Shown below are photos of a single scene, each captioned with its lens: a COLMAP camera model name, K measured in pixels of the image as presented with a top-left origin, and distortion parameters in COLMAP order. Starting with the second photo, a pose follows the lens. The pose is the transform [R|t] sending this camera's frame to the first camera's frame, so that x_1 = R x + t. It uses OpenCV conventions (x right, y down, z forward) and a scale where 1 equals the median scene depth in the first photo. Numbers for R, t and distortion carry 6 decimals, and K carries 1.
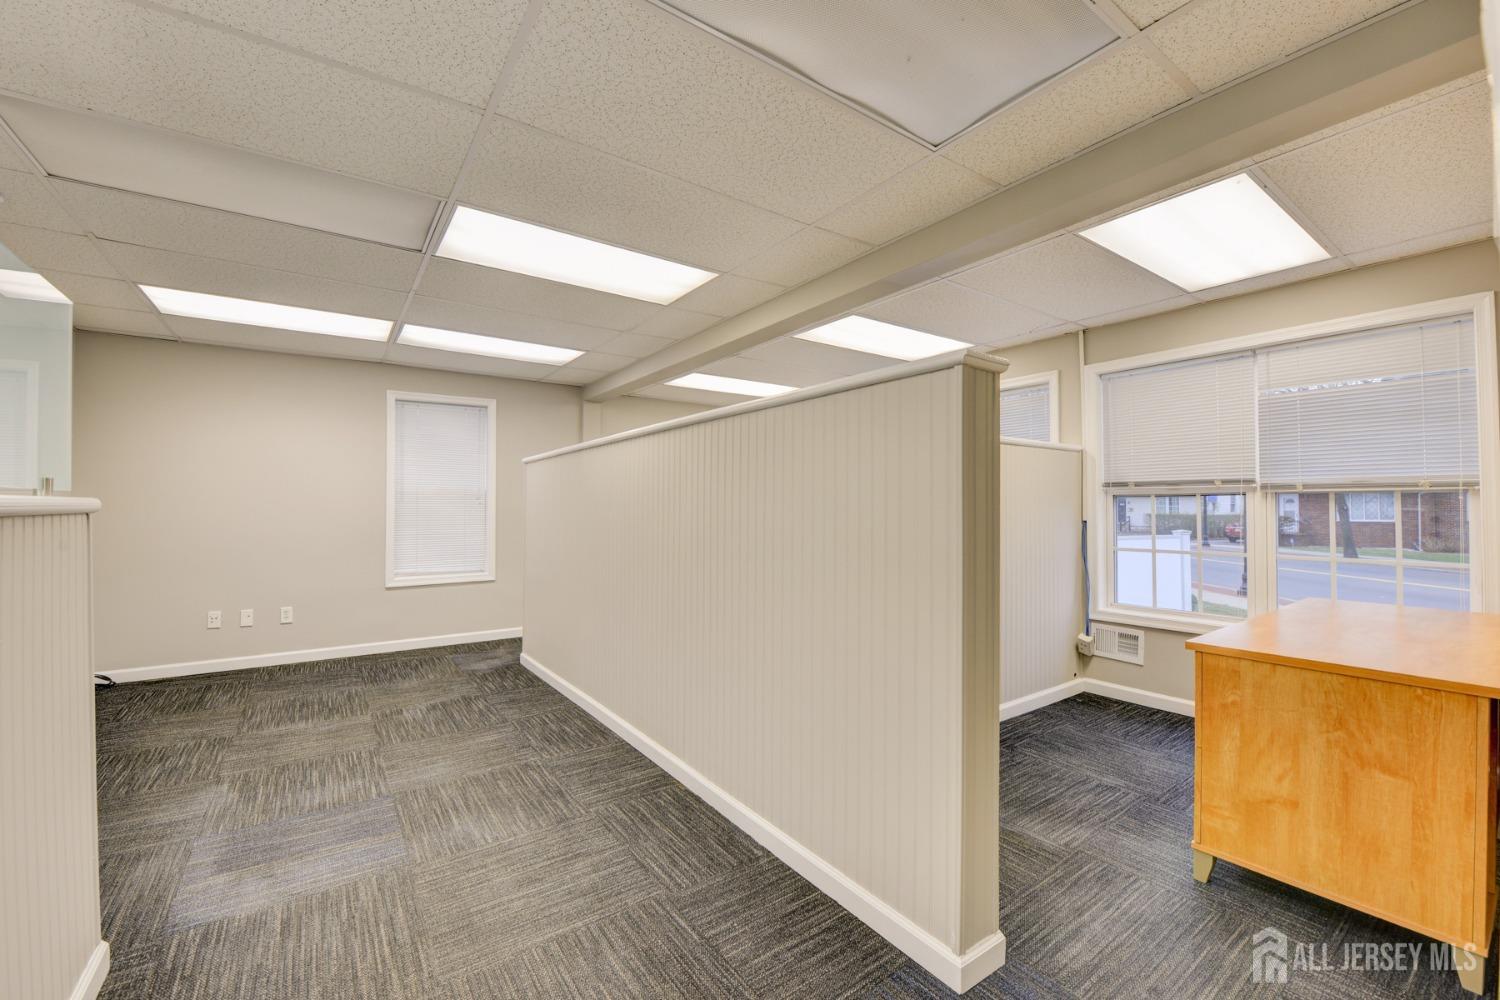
lens RADIAL K [[611.6, 0, 745.3], [0, 611.6, 508.1], [0, 0, 1]] dist [-0.022522, -0.000869]
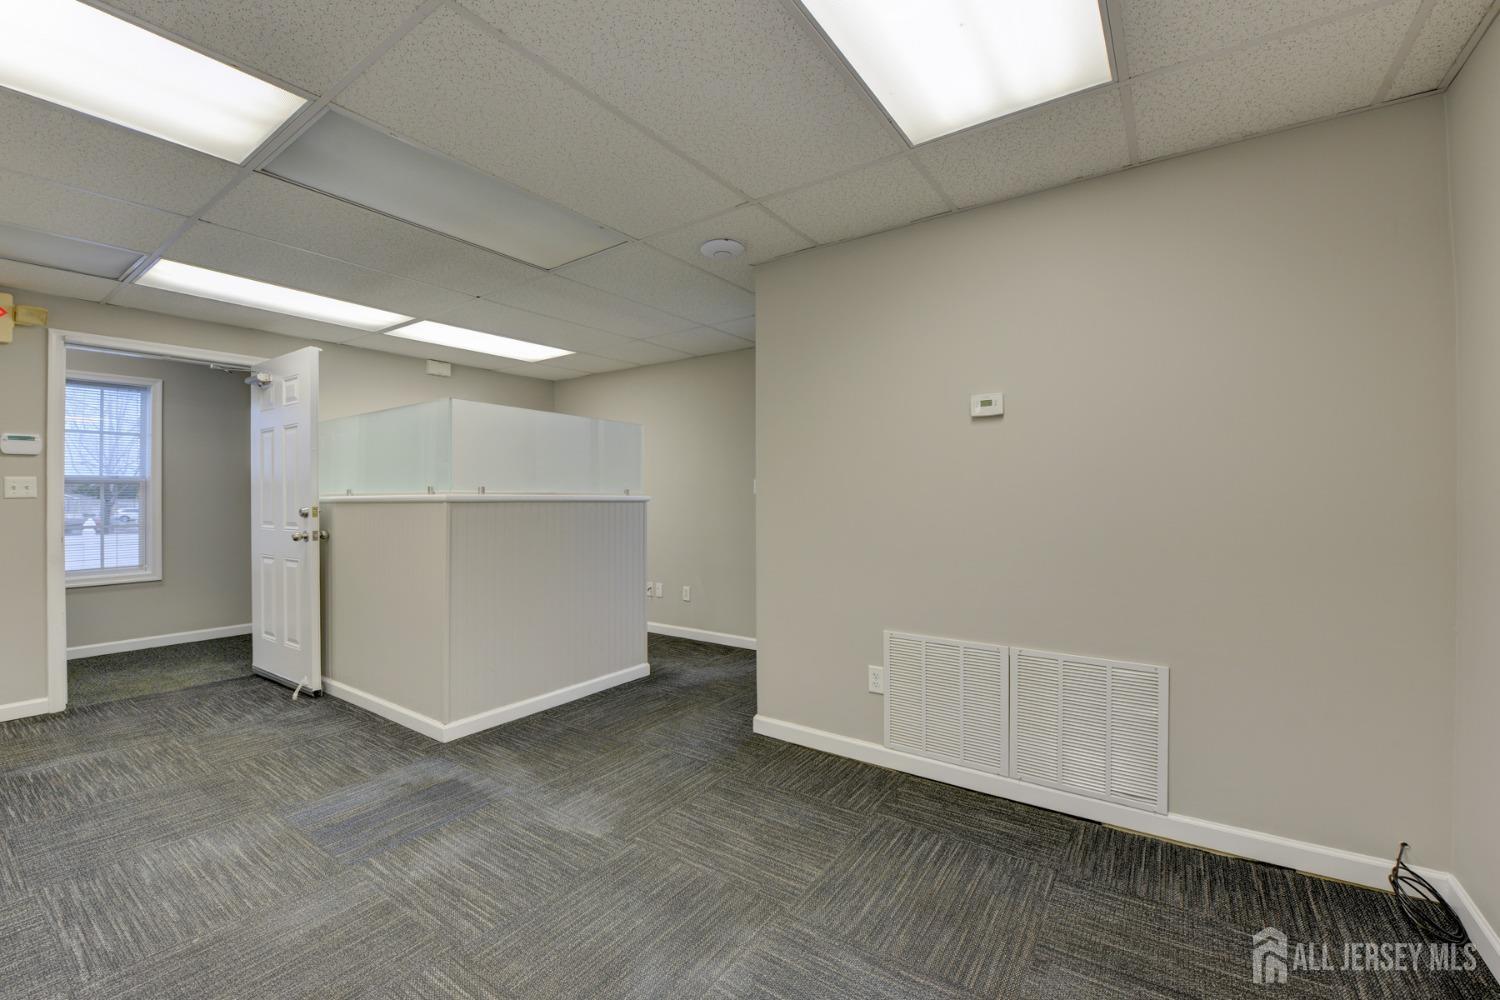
lens RADIAL K [[602.4, 0, 755.3], [0, 602.4, 493.8], [0, 0, 1]] dist [-0.019609, -0.000925]
pose [[-0.930814, 0.004594, -0.365464, -0.784396], [0.005249, 0.999986, -0.000798, -0.004852], [0.365455, -0.002661, -0.930825, 1.873882]]
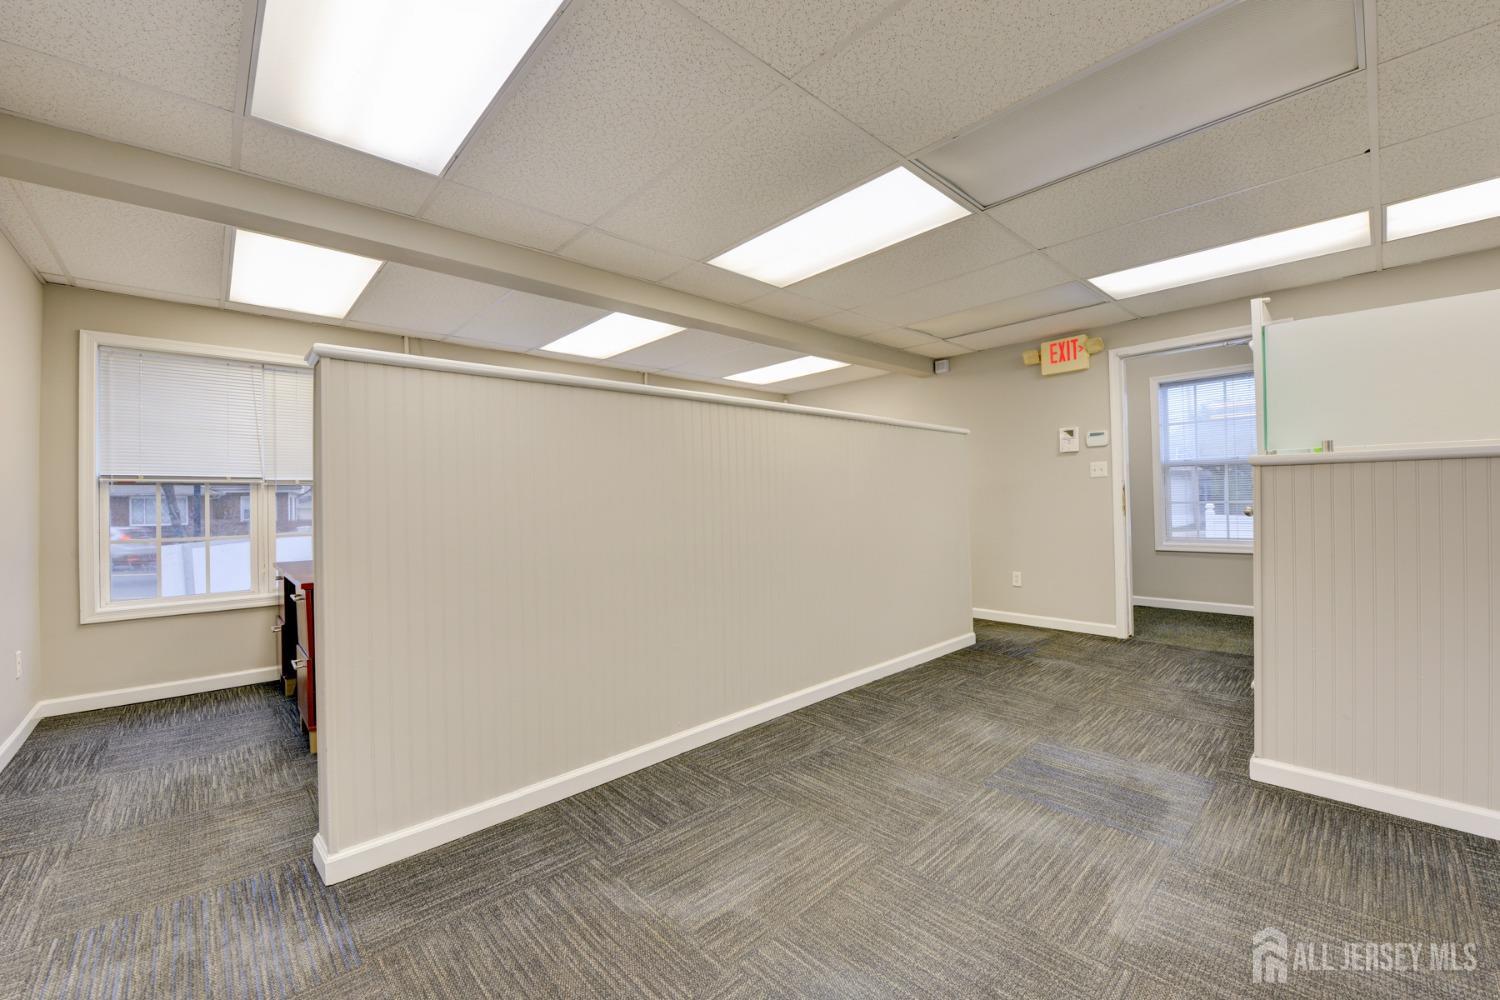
lens RADIAL K [[611.6, 0, 745.3], [0, 611.6, 508.1], [0, 0, 1]] dist [-0.022522, -0.000869]
pose [[-0.141264, -0.007135, 0.989946, -1.410718], [0.023775, 0.999661, 0.010598, 0.041121], [-0.989686, 0.025033, -0.141046, 1.445440]]
